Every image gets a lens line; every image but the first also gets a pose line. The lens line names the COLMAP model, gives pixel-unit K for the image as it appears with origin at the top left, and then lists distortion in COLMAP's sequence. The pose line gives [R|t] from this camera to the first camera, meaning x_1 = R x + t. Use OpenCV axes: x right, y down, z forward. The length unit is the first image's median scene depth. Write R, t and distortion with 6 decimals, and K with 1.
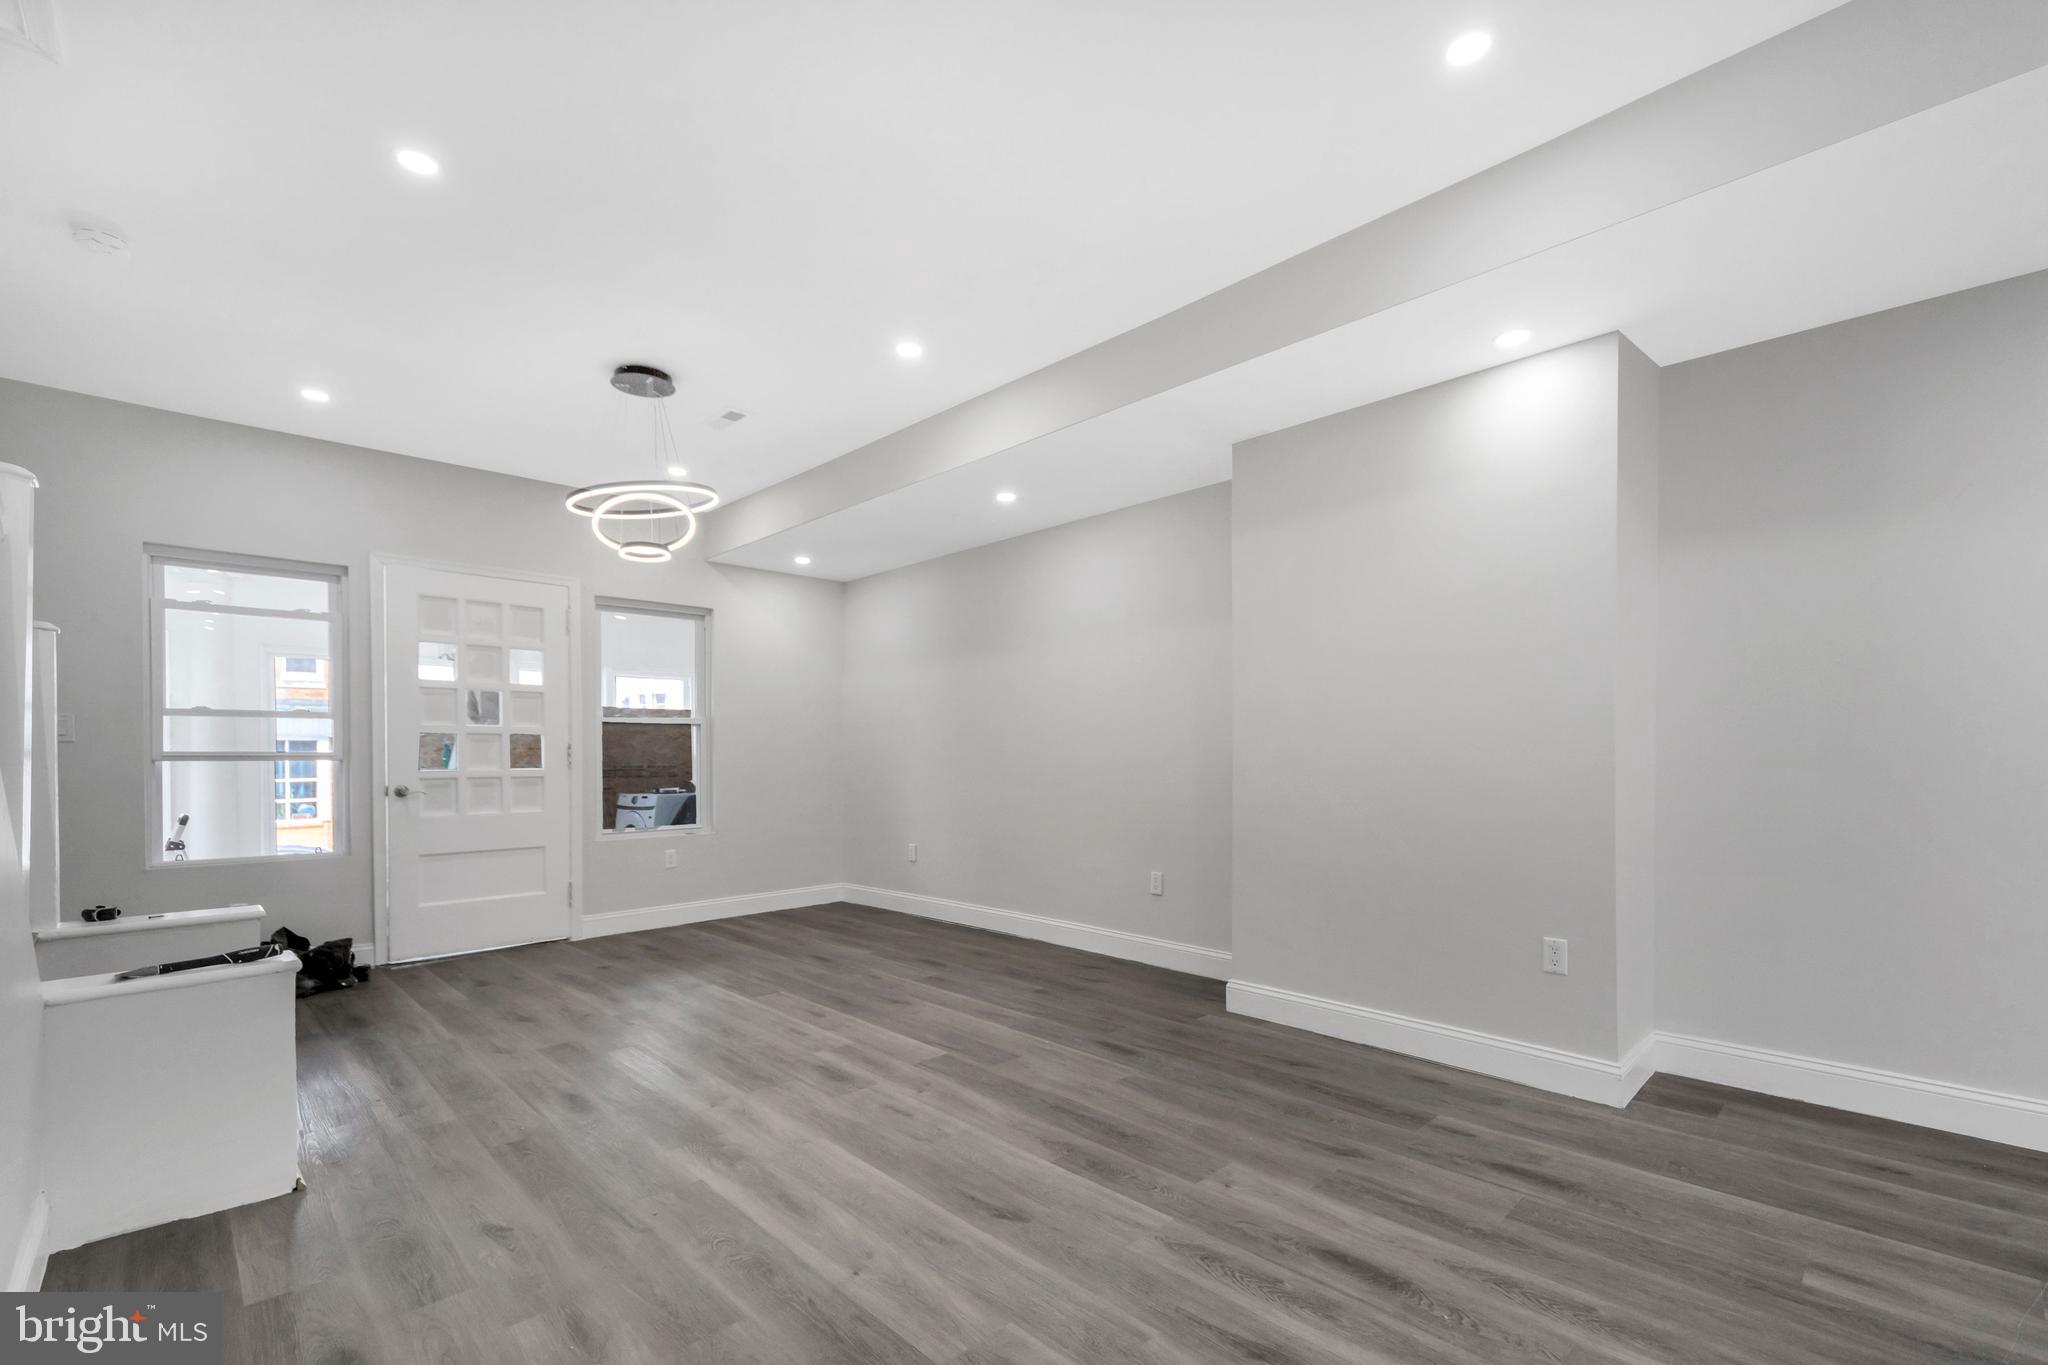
lens RADIAL K [[890.4, 0, 1013.6], [0, 890.4, 764.0], [0, 0, 1]] dist [-0.001866, -0.000723]
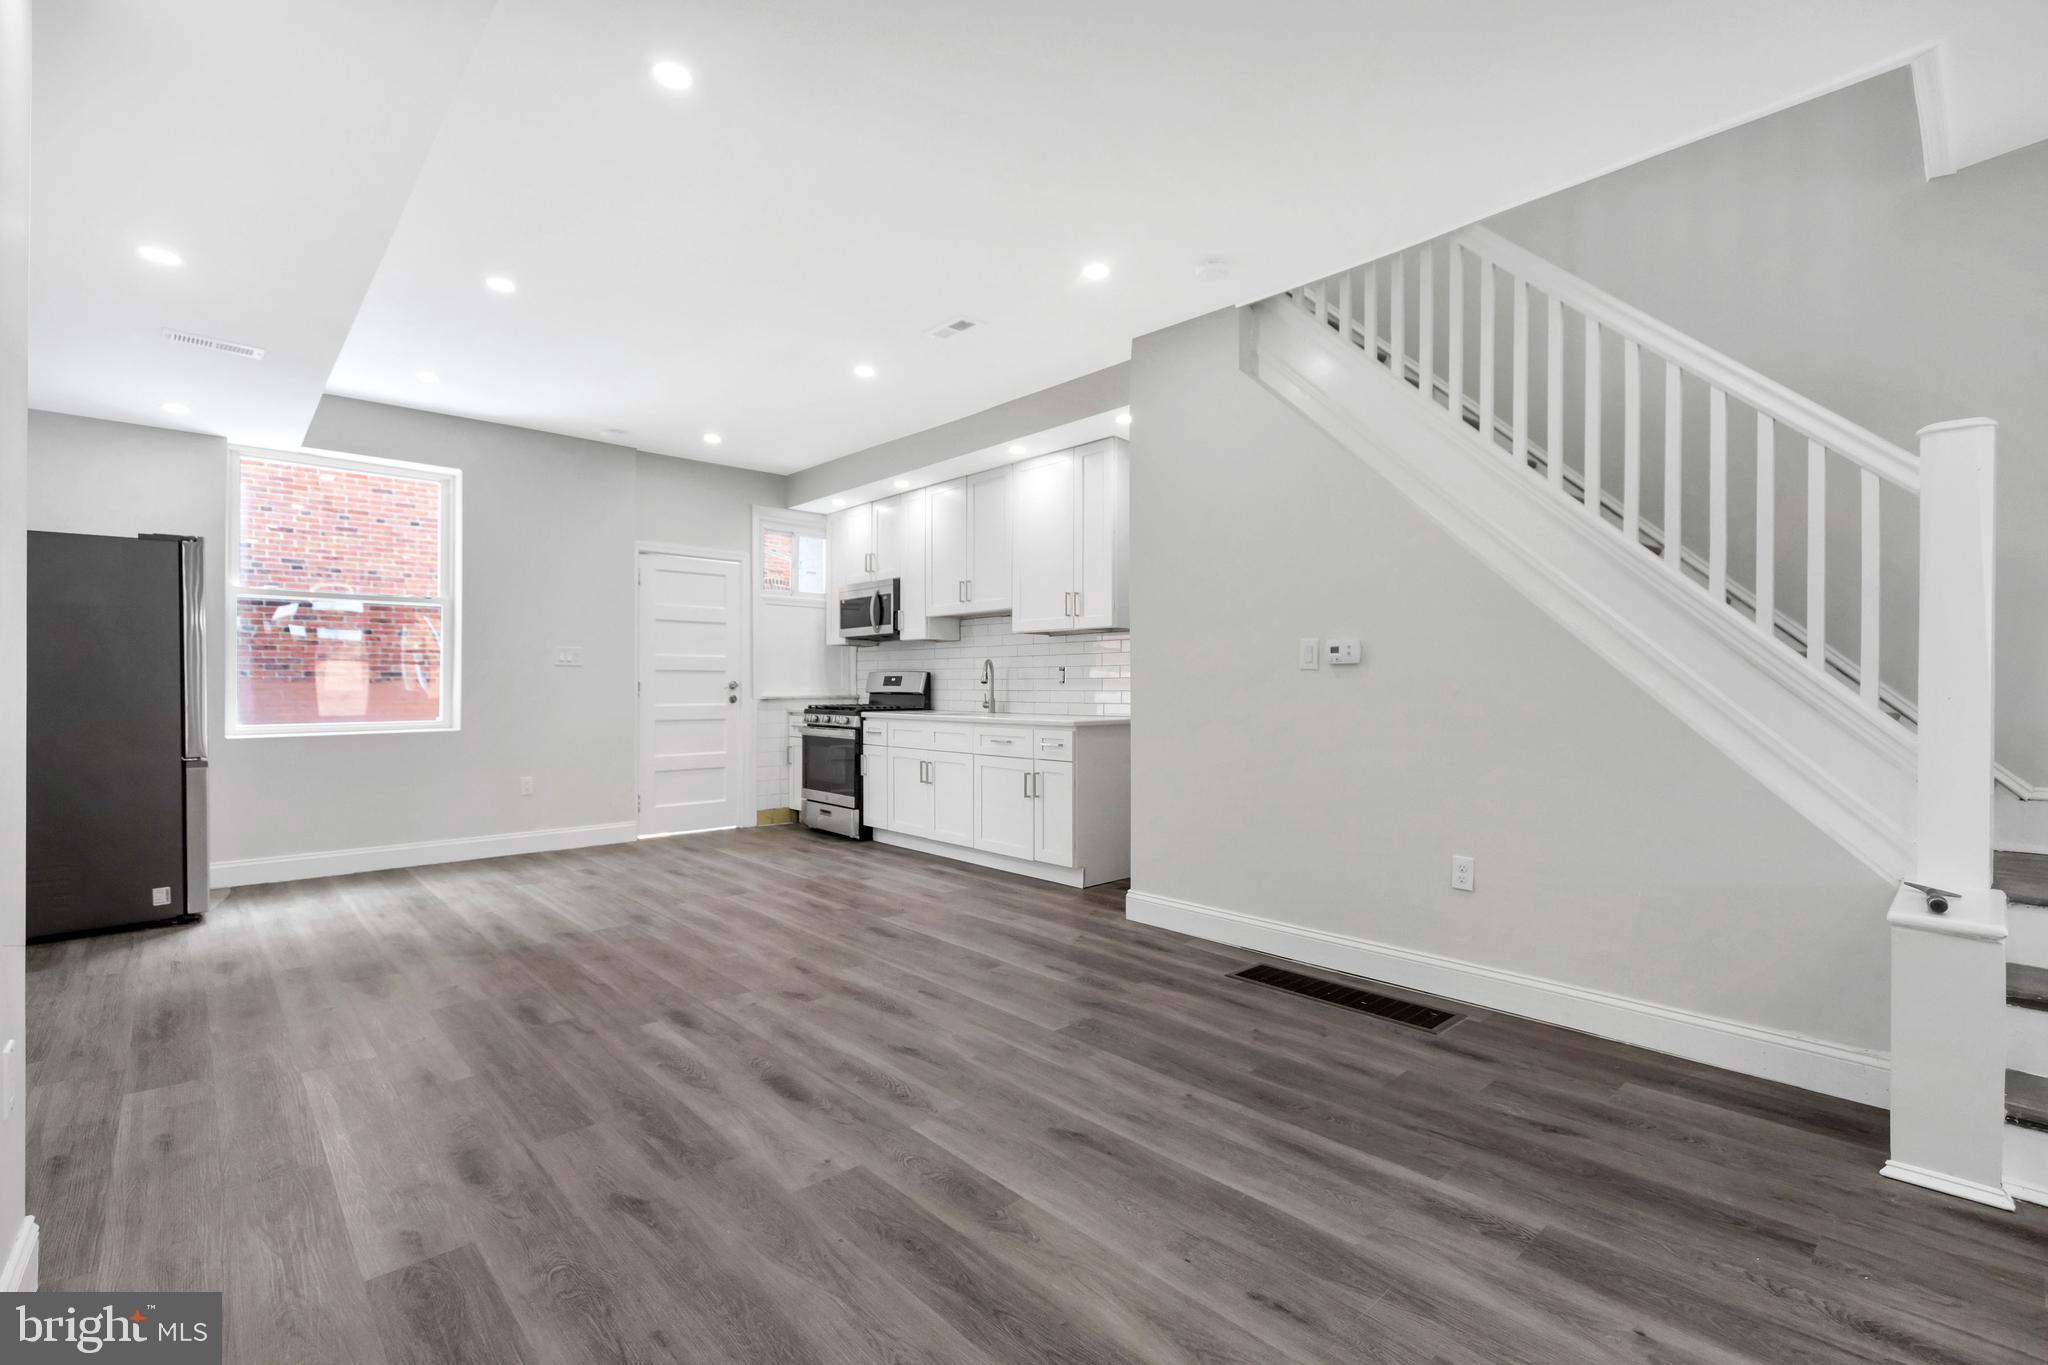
lens RADIAL K [[911.6, 0, 1024.0], [0, 911.6, 682.5], [0, 0, 1]] dist [-0.000263, 0.000171]
pose [[-0.999874, 0.005079, 0.015035, 0.021860], [0.005189, 0.999960, 0.007304, -0.010614], [-0.014997, 0.007382, -0.999860, 1.573436]]
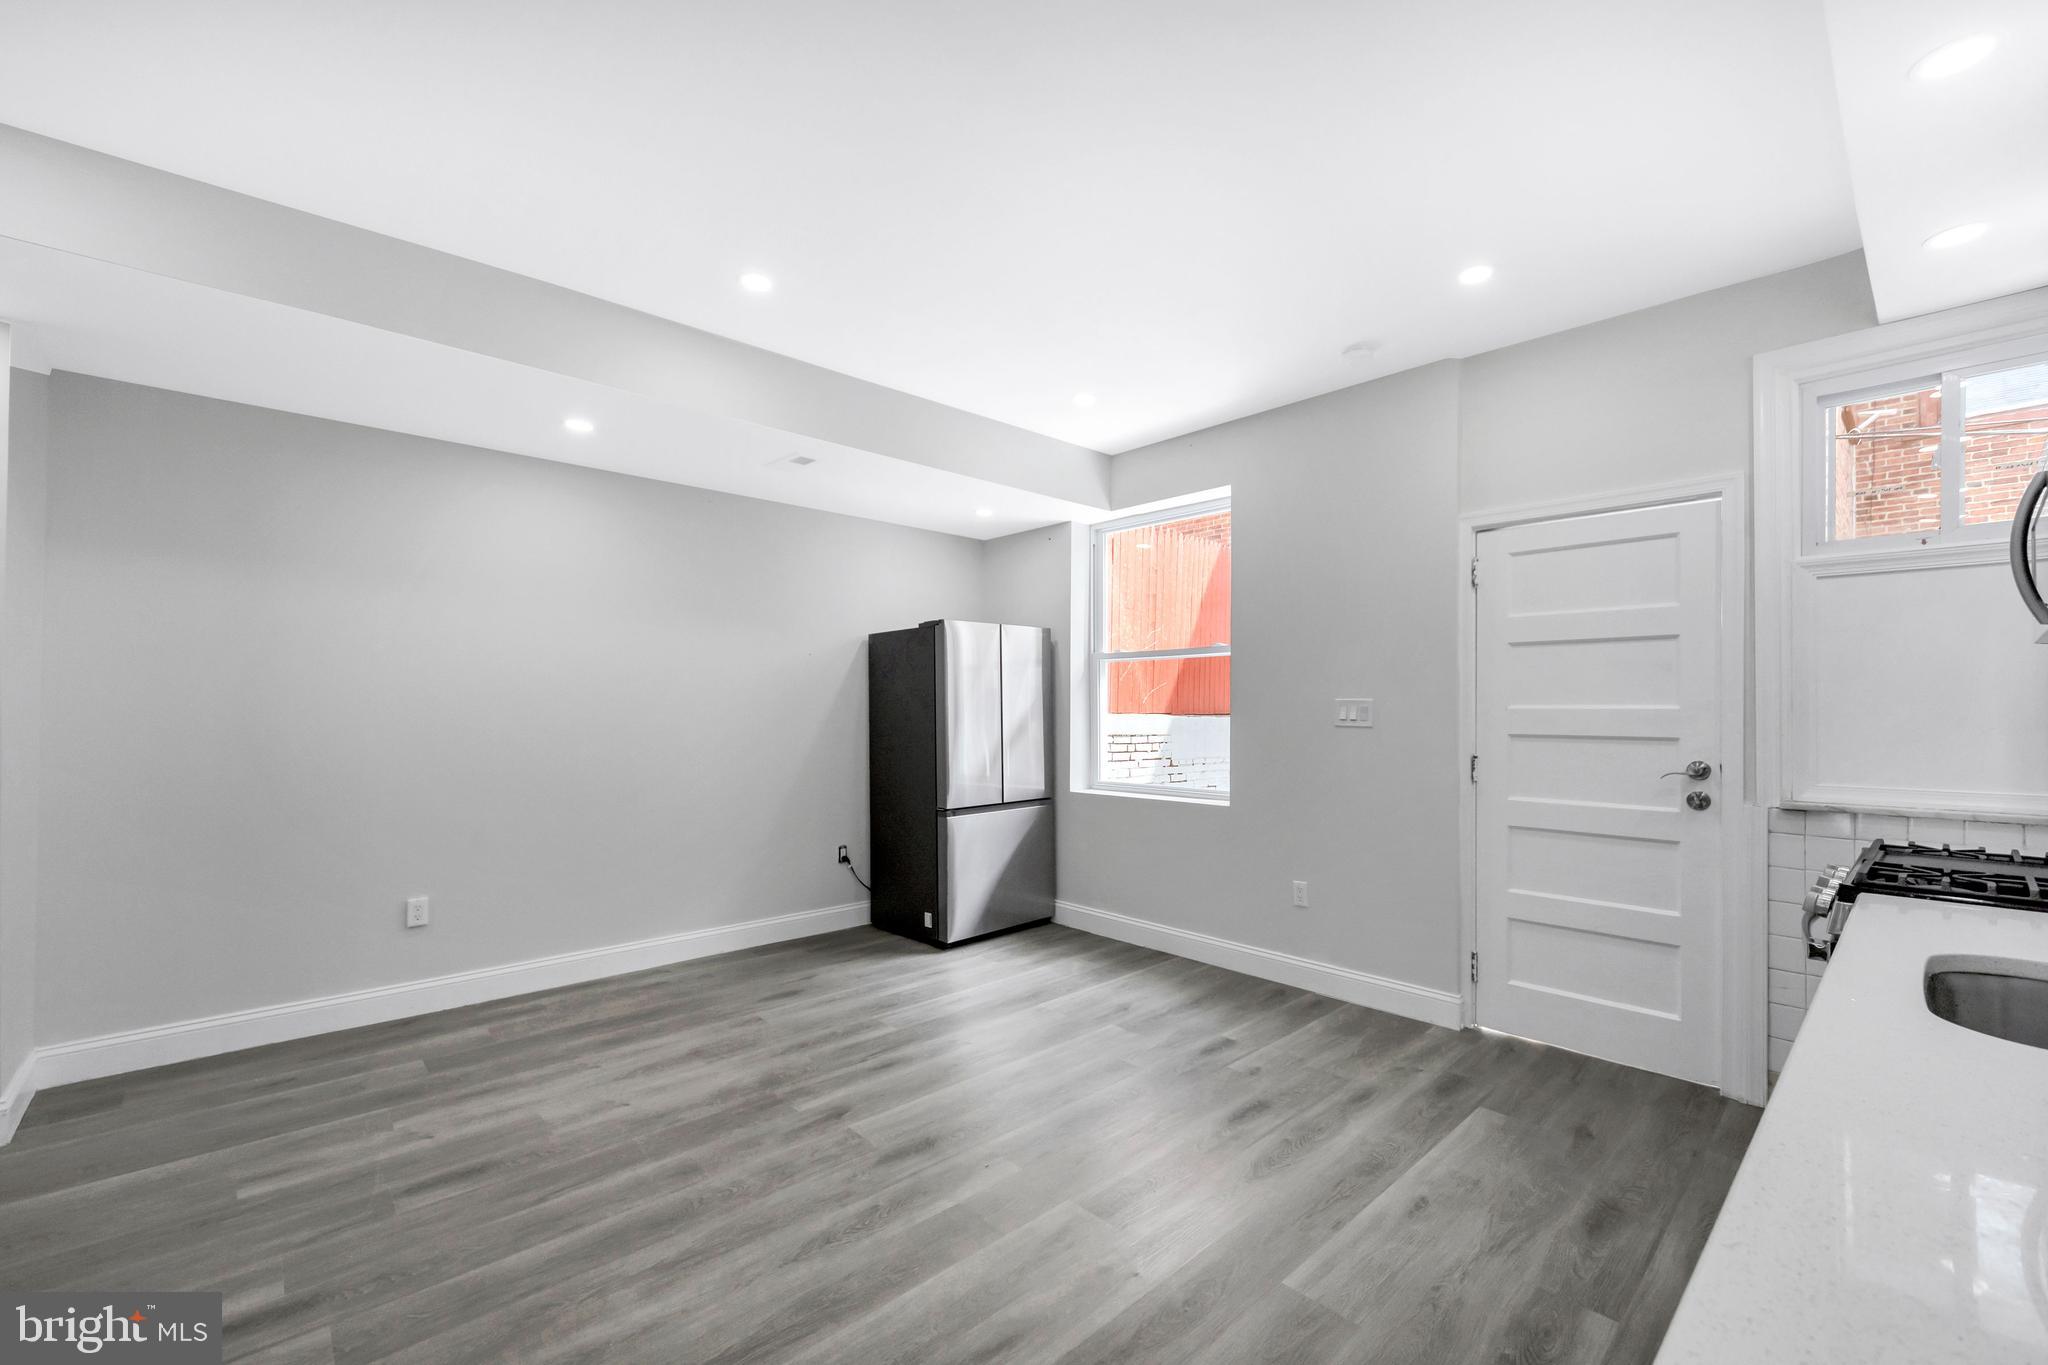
lens RADIAL K [[826.0, 0, 1023.6], [0, 826.0, 707.9], [0, 0, 1]] dist [0.000391, -0.000235]
pose [[0.011053, 0.009694, 0.999892, -0.178185], [0.003950, 0.999945, -0.009739, -0.059731], [-0.999931, 0.004058, 0.011015, -0.079036]]
